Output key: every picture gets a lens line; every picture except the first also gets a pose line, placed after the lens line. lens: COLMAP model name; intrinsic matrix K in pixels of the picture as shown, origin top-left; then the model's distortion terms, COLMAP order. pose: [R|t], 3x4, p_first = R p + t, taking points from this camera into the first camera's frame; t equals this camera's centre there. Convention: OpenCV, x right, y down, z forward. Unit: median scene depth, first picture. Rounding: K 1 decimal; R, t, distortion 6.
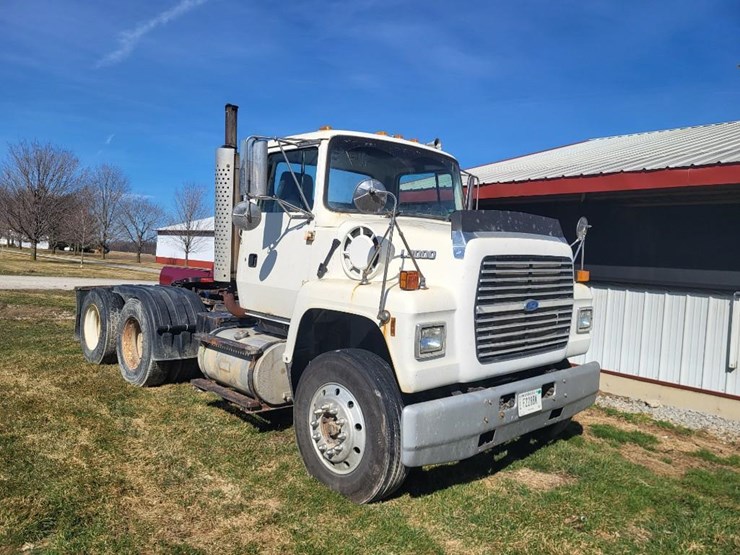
lens RADIAL K [[560.4, 0, 363.6], [0, 560.4, 277.7], [0, 0, 1]] dist [0.057842, -0.040850]
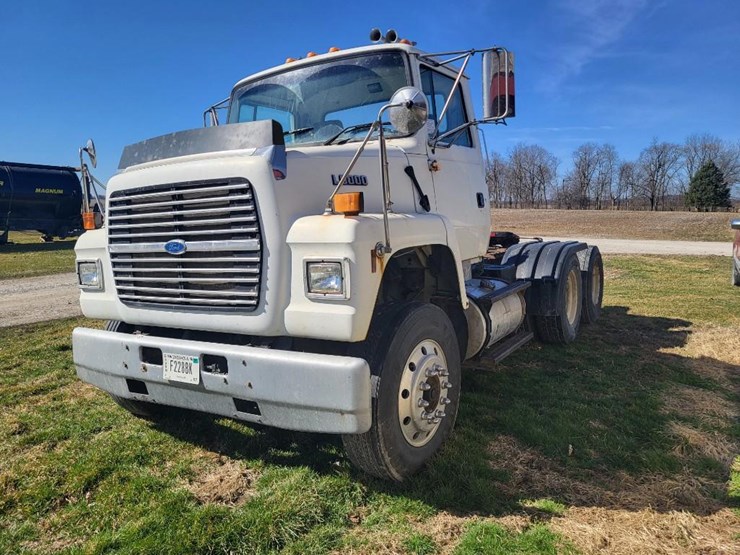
lens RADIAL K [[560.4, 0, 363.7], [0, 560.4, 258.6], [0, 0, 1]] dist [0.057842, -0.040850]
pose [[0.252113, 0.015420, -0.967575, 1.044778], [-0.000250, 0.999874, 0.015869, 0.049169], [0.967698, -0.003759, 0.252086, 0.972306]]
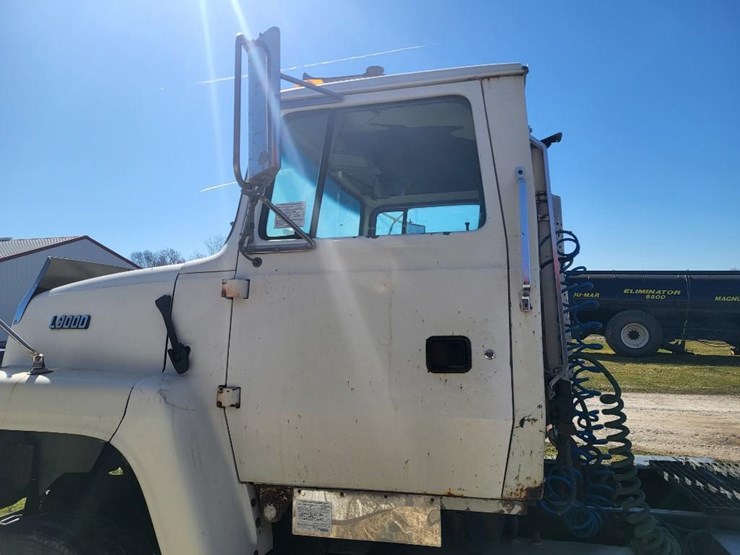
lens RADIAL K [[559.6, 0, 365.3], [0, 559.6, 276.9], [0, 0, 1]] dist [0.054690, -0.032028]
pose [[-0.836512, -0.103193, -0.538145, 0.401975], [-0.069044, 0.994129, -0.083308, -0.057469], [0.543582, -0.032532, -0.838725, 1.745621]]
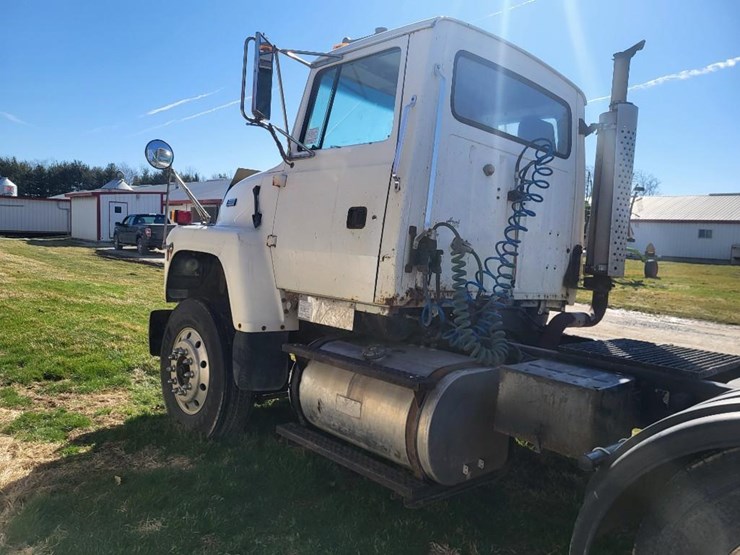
lens RADIAL K [[559.6, 0, 357.7], [0, 559.6, 270.3], [0, 0, 1]] dist [0.054690, -0.032028]
pose [[-0.992417, -0.122773, -0.005880, 0.116274], [-0.122811, 0.988502, 0.088208, -0.036493], [-0.005018, 0.088261, -0.996085, 2.115621]]
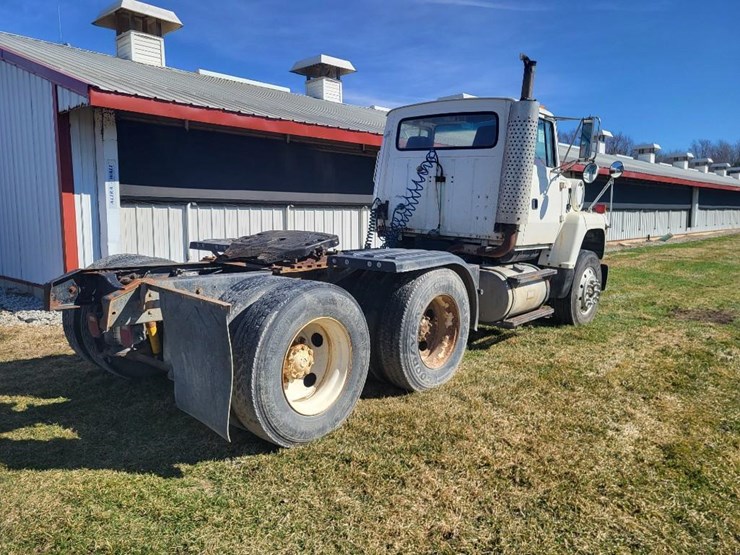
lens RADIAL K [[560.4, 0, 360.6], [0, 560.4, 267.4], [0, 0, 1]] dist [0.057842, -0.040850]
pose [[-0.116090, -0.168147, 0.978902, -1.551043], [0.012612, 0.985237, 0.170731, -0.122583], [-0.993159, 0.032166, -0.112255, 1.699102]]
